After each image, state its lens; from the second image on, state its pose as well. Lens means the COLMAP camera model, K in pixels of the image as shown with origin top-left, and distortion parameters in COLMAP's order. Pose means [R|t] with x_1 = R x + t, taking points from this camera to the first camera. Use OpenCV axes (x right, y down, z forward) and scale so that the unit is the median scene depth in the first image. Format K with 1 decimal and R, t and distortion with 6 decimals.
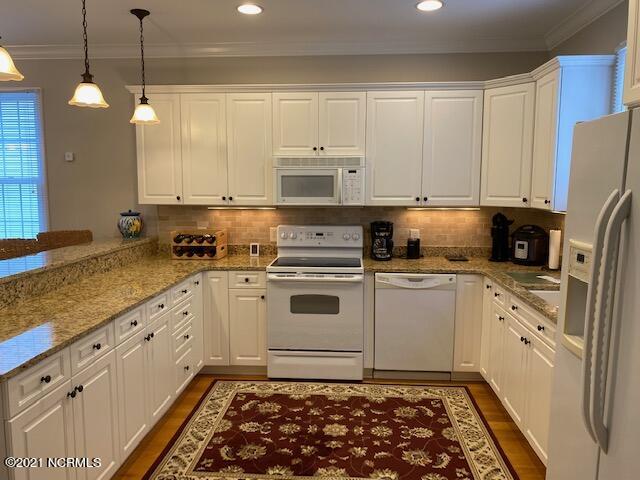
lens RADIAL K [[495.3, 0, 320.2], [0, 495.3, 243.3], [0, 0, 1]] dist [0.035878, -0.008606]
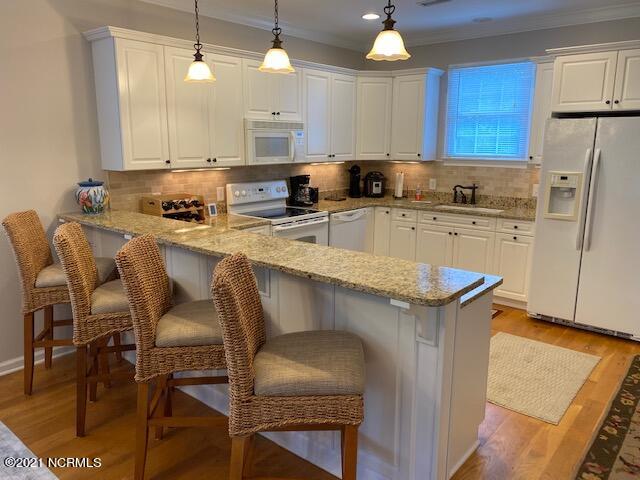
lens RADIAL K [[495.3, 0, 315.8], [0, 495.3, 236.5], [0, 0, 1]] dist [0.035878, -0.008606]
pose [[0.602925, -0.152051, 0.783175, -0.849089], [0.104574, 0.988262, 0.111362, -0.026179], [-0.790915, 0.014757, 0.611748, 0.212495]]
